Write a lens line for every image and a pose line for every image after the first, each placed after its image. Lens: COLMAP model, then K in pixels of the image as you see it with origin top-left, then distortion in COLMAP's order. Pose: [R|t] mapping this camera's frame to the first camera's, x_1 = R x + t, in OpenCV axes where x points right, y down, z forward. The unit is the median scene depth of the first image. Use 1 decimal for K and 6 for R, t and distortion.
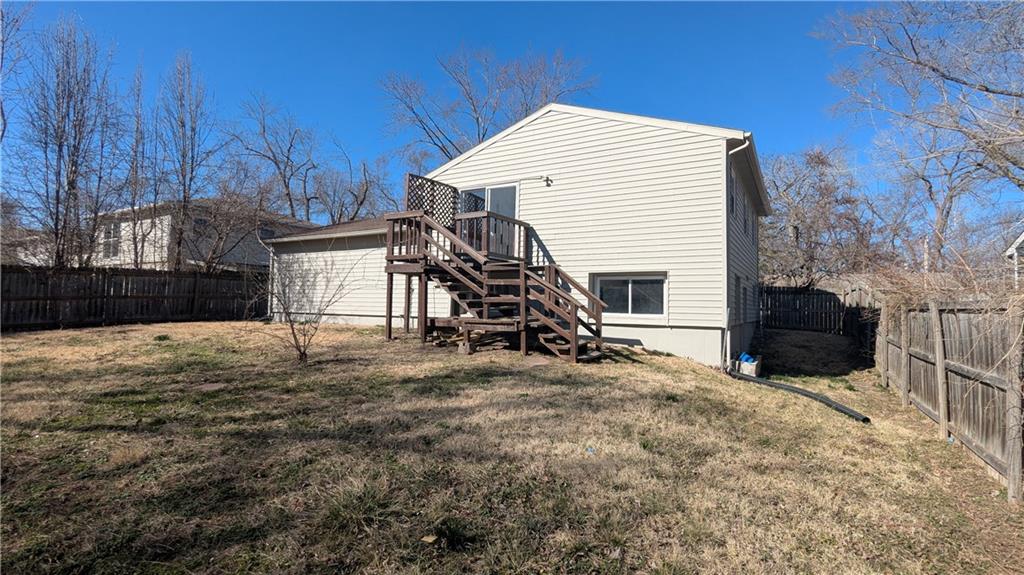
lens RADIAL K [[485.2, 0, 511.8], [0, 485.2, 291.7], [0, 0, 1]] dist [0.000347, 0.000767]
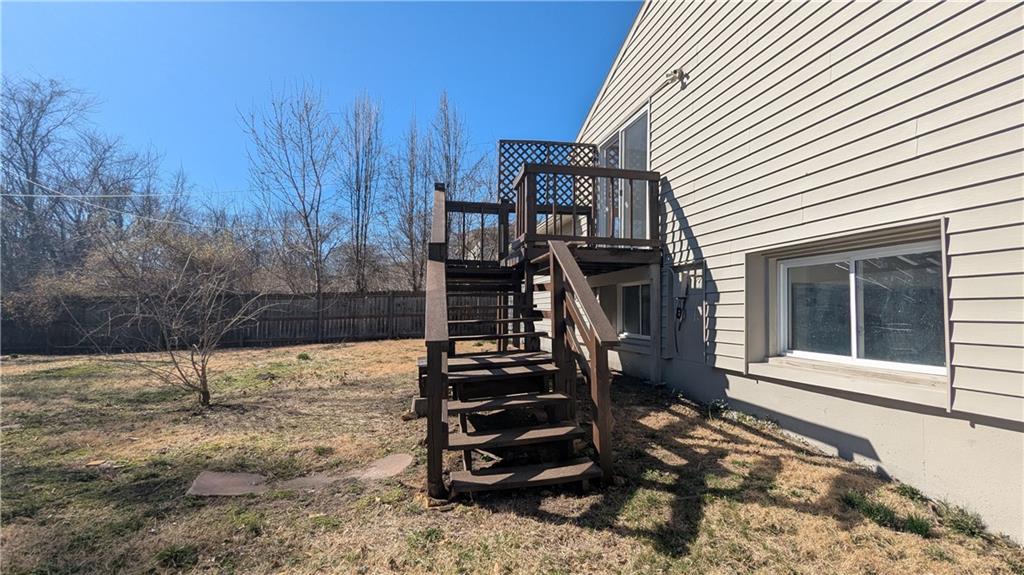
lens RADIAL K [[485.2, 0, 510.3], [0, 485.2, 288.8], [0, 0, 1]] dist [0.000347, 0.000767]
pose [[0.671381, -0.048616, -0.739516, 0.311771], [0.025392, 0.998769, -0.042608, 0.003997], [0.740677, 0.009829, 0.671789, 0.534087]]
